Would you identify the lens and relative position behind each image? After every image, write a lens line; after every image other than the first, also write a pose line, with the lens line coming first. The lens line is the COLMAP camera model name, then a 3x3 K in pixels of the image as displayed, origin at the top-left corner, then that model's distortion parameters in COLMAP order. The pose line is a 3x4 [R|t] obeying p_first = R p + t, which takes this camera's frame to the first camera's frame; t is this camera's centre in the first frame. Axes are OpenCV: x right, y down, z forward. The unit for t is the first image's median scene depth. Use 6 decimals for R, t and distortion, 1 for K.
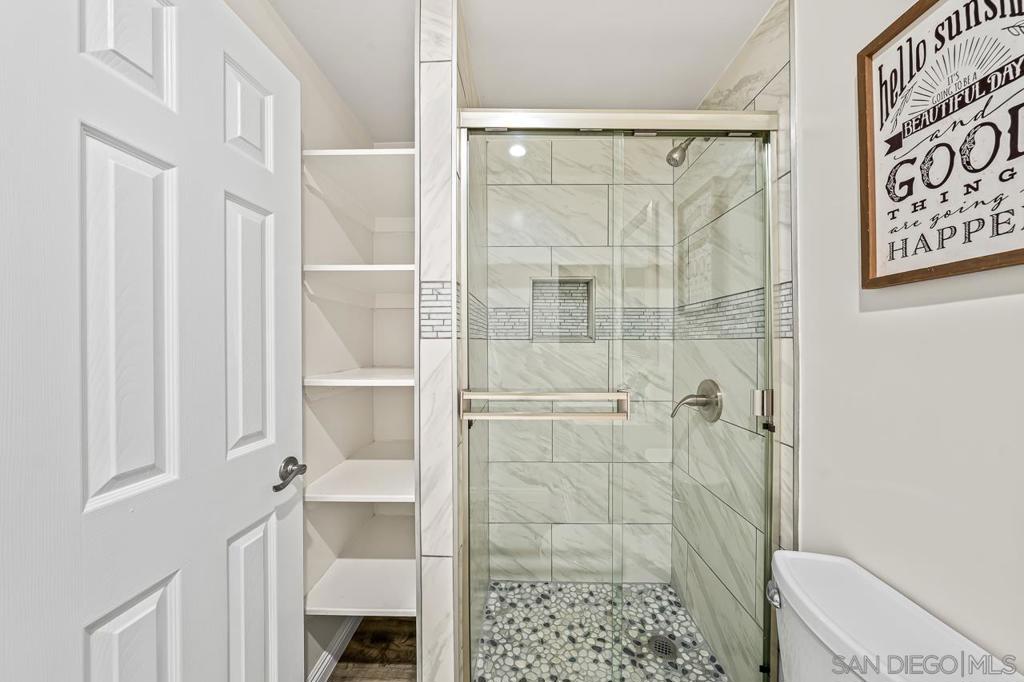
lens RADIAL K [[353.9, 0, 514.9], [0, 353.9, 343.9], [0, 0, 1]] dist [-0.006880, 0.001090]
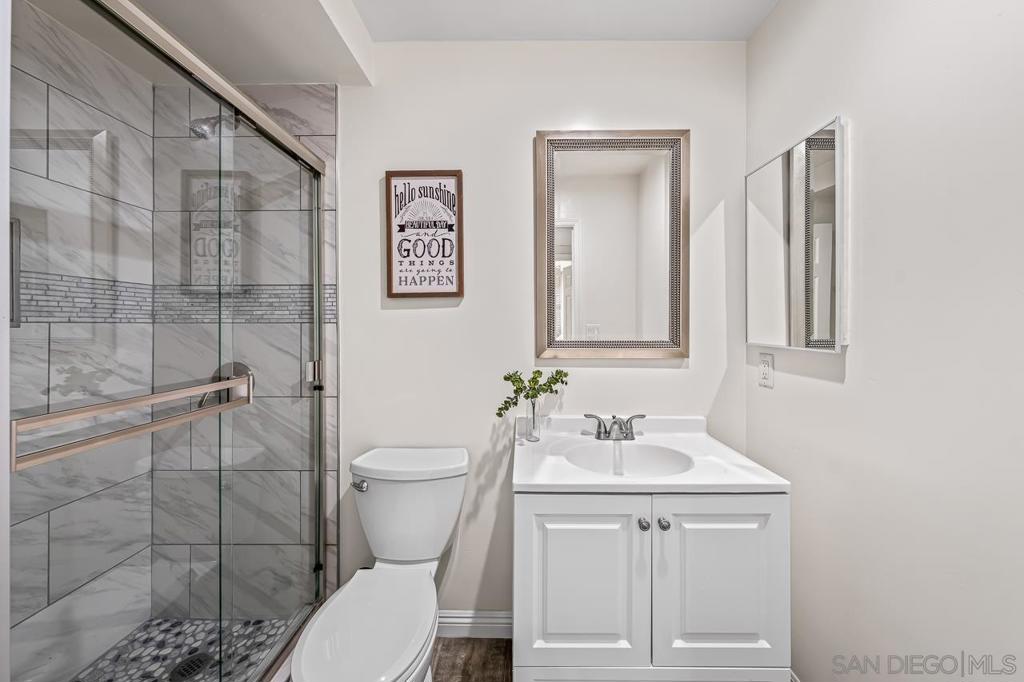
lens RADIAL K [[353.9, 0, 525.3], [0, 353.9, 324.2], [0, 0, 1]] dist [-0.006880, 0.001090]
pose [[-0.026820, 0.000020, 0.999640, -0.713728], [0.004668, 0.999989, 0.000105, -0.008986], [-0.999629, 0.004670, -0.026820, 0.246392]]
